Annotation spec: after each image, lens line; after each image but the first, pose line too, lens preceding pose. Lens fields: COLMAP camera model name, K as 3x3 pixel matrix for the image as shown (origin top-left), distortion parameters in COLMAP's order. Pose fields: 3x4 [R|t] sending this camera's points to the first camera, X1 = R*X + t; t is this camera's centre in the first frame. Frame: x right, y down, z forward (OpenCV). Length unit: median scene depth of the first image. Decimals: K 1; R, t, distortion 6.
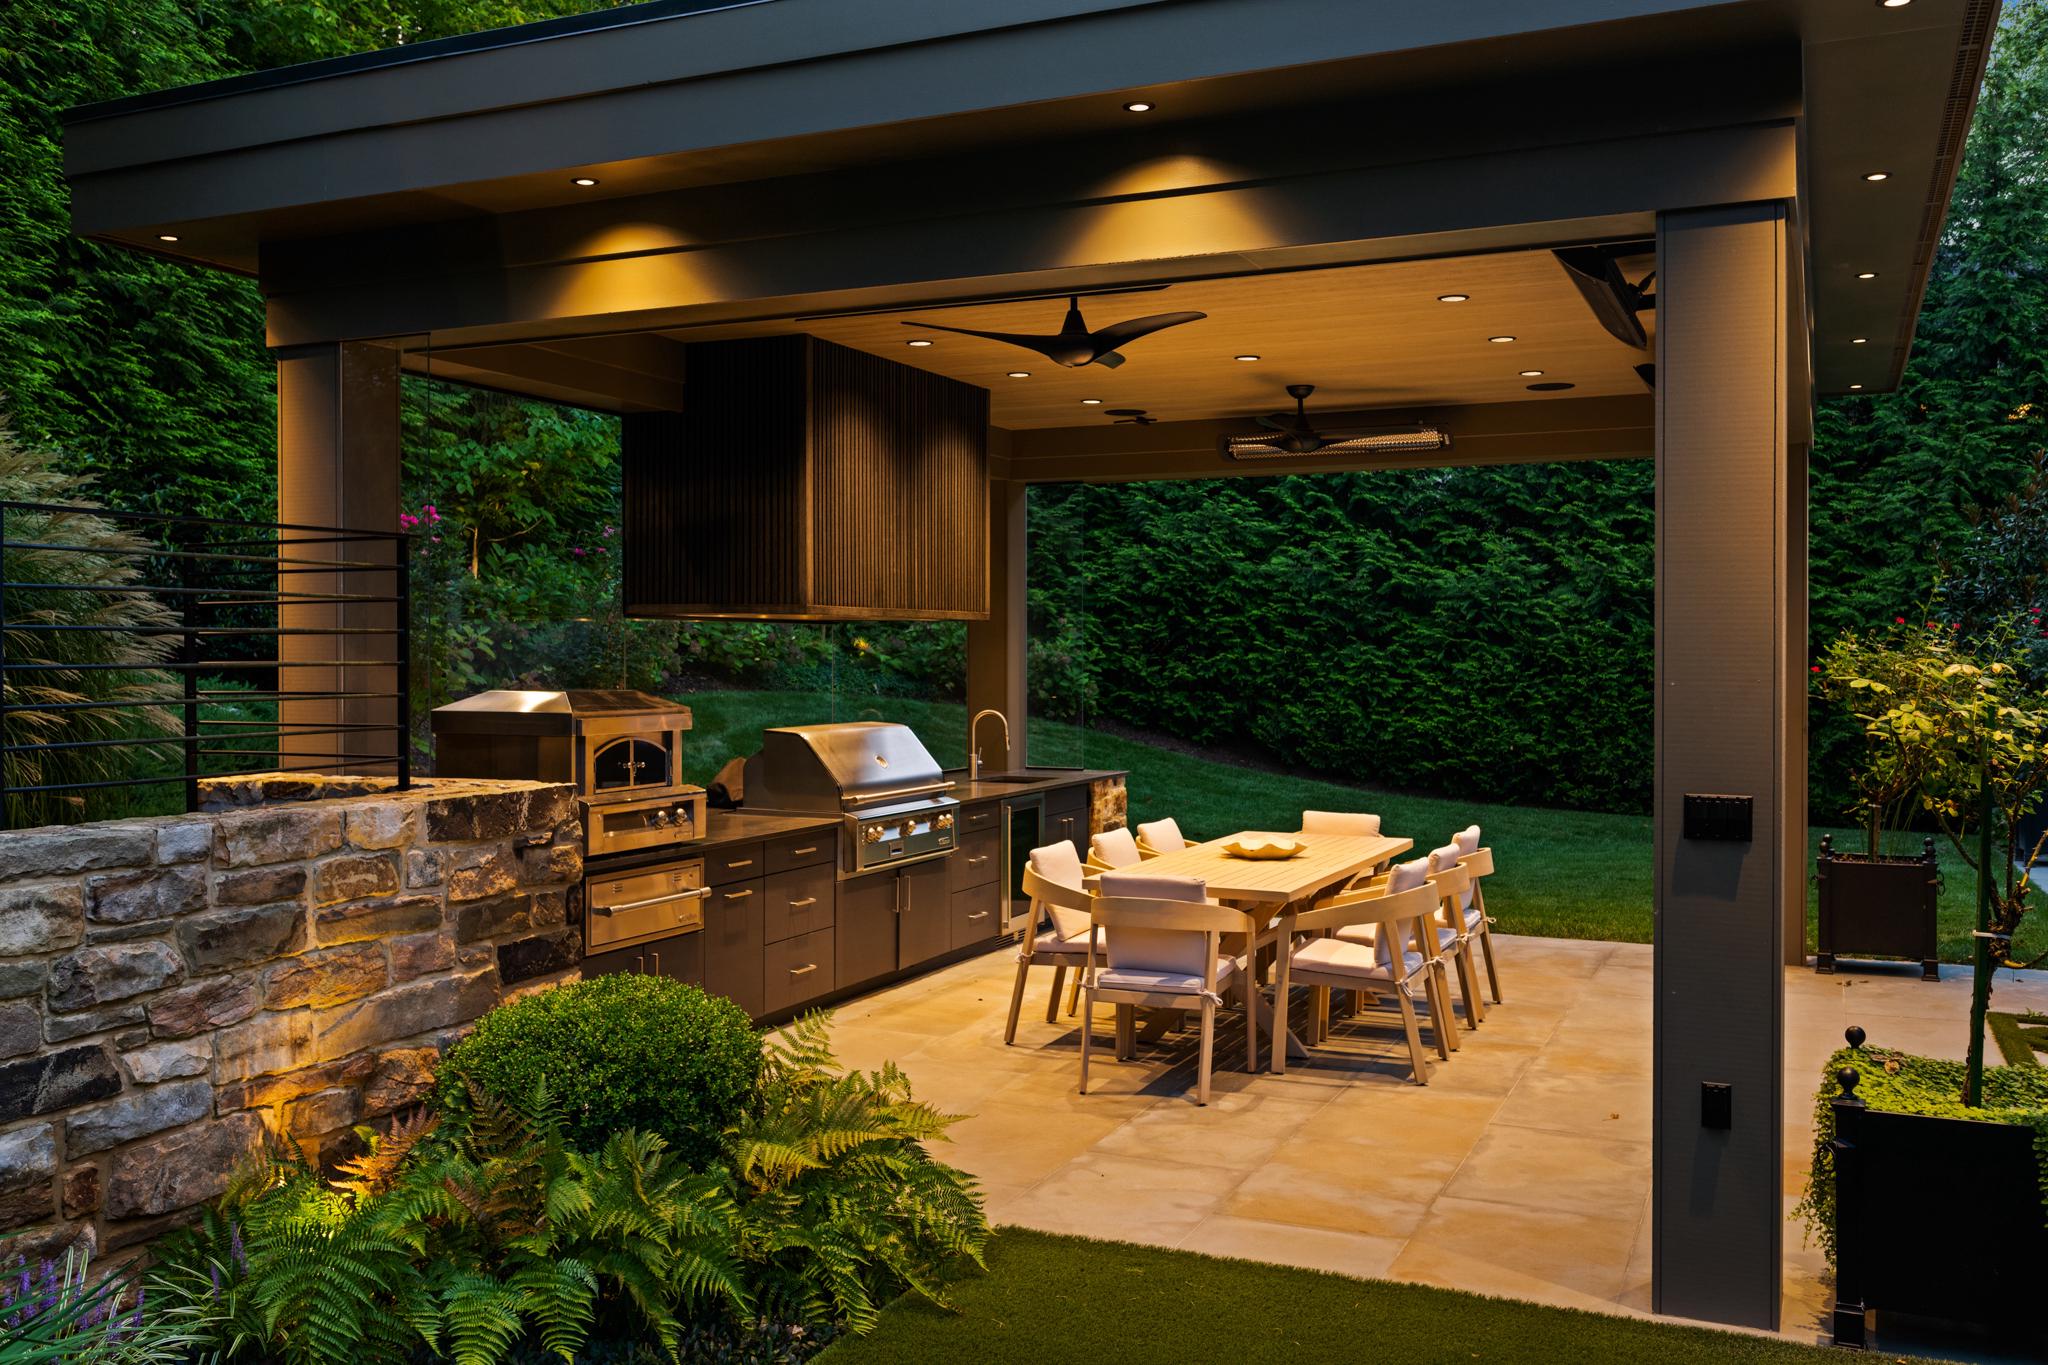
lens RADIAL K [[1767.8, 0, 1019.6], [0, 1767.8, 655.8], [0, 0, 1]] dist [-0.000415, 0.002404]
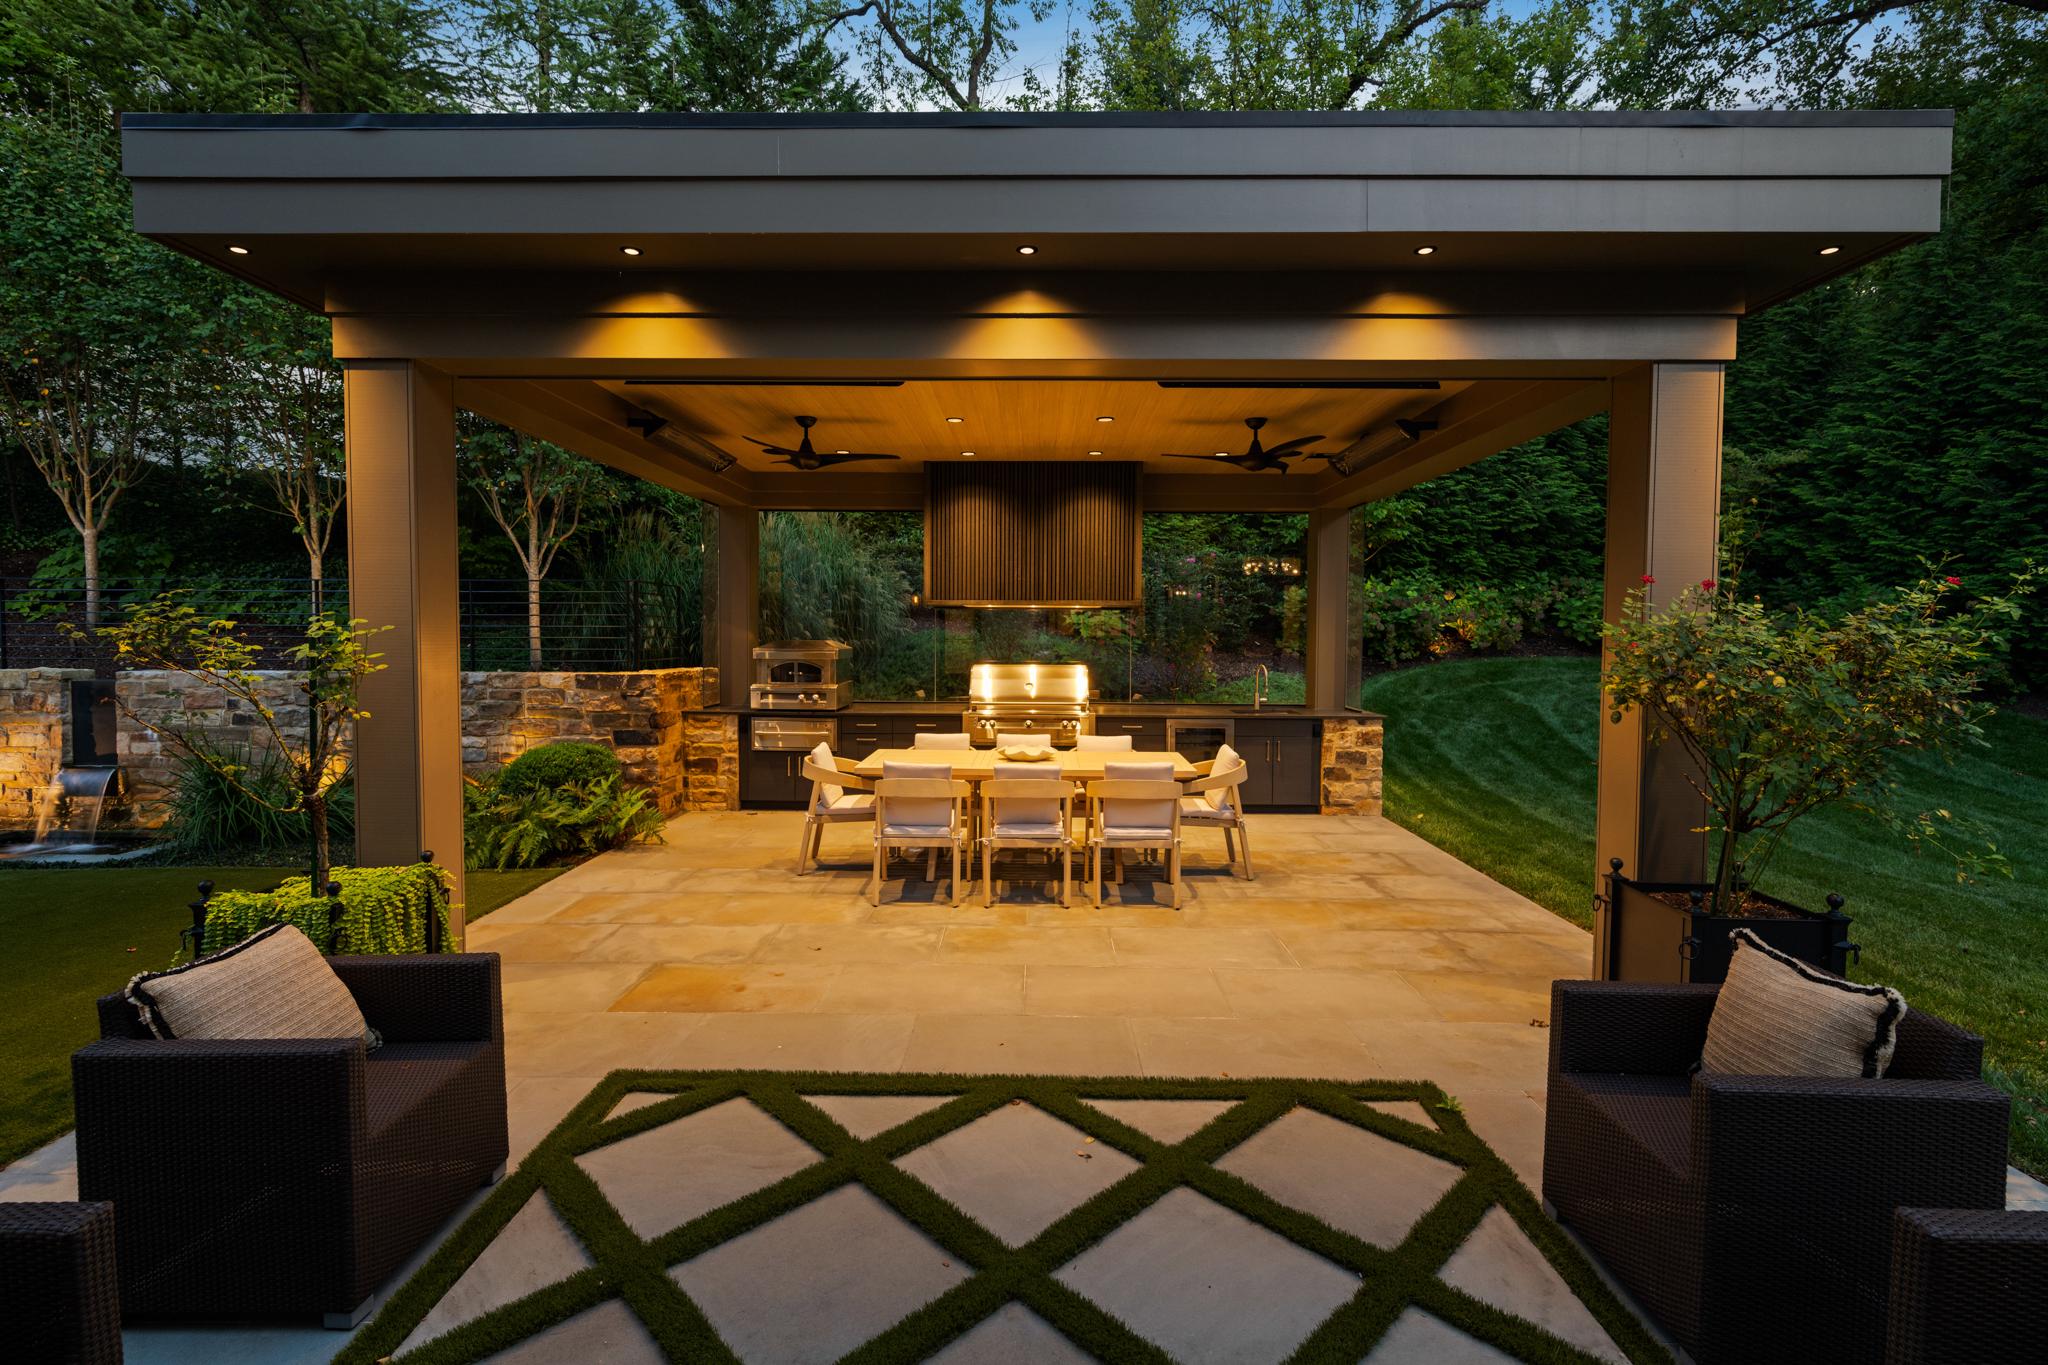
lens RADIAL K [[919.0, 0, 1024.0], [0, 919.0, 682.5], [0, 0, 1]] dist [0.001272, -0.000194]
pose [[0.411677, 0.044709, -0.910232, 0.931801], [-0.006819, 0.998919, 0.045981, 0.015538], [0.911304, -0.012722, 0.411537, 0.738032]]
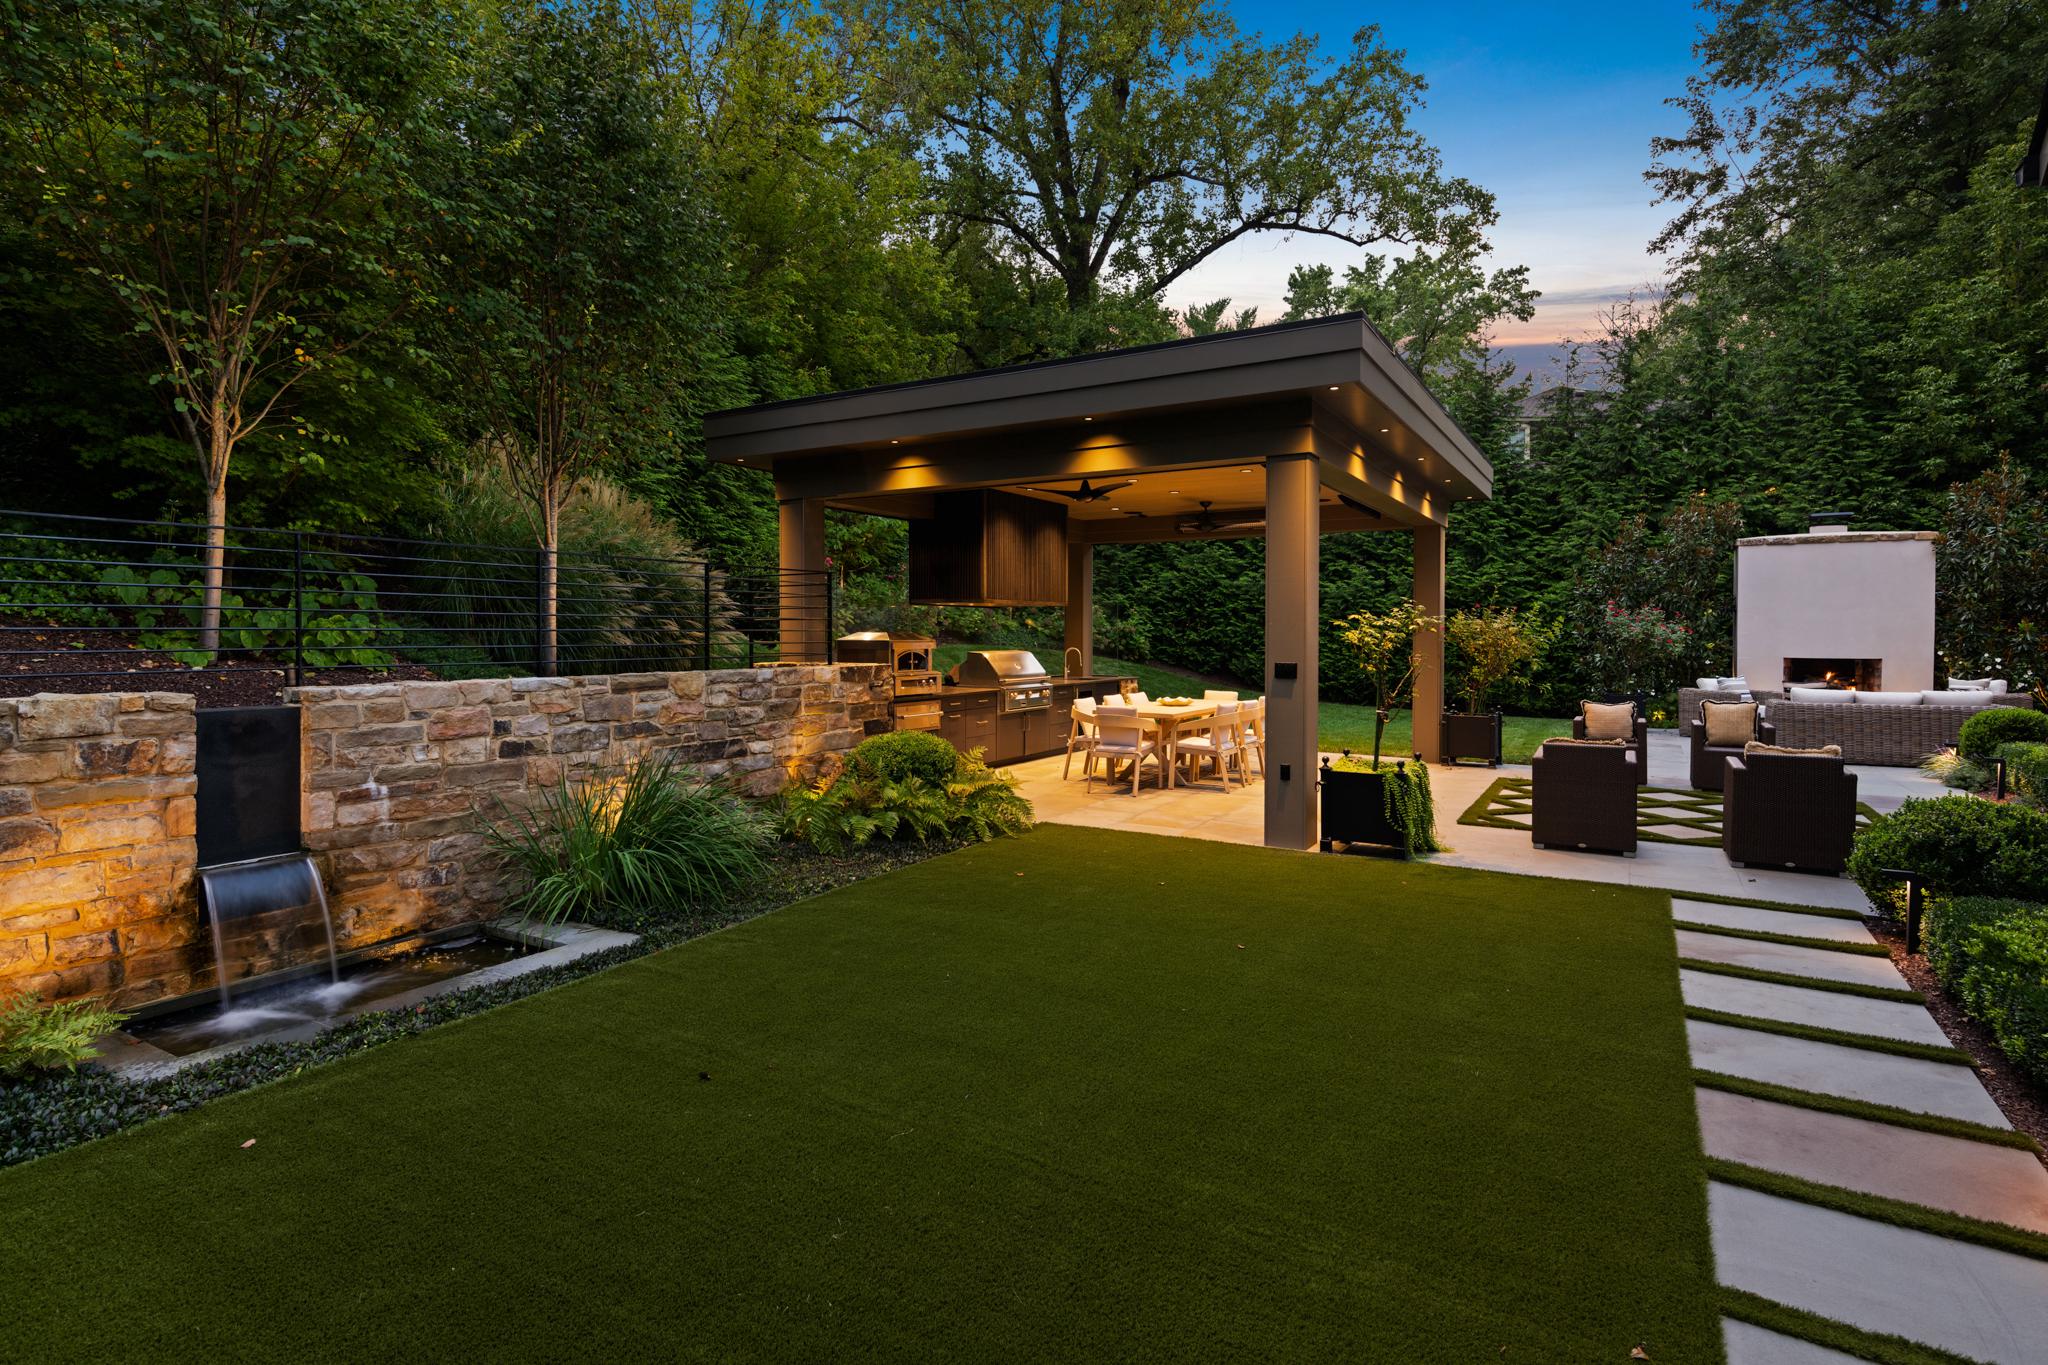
lens RADIAL K [[1013.3, 0, 1024.3], [0, 1013.3, 637.1], [0, 0, 1]] dist [0.001961, 0.000090]
pose [[0.993906, 0.001824, -0.110216, 0.094981], [-0.001458, 0.999993, 0.003401, 0.020216], [0.110222, -0.003219, 0.993902, -0.403496]]
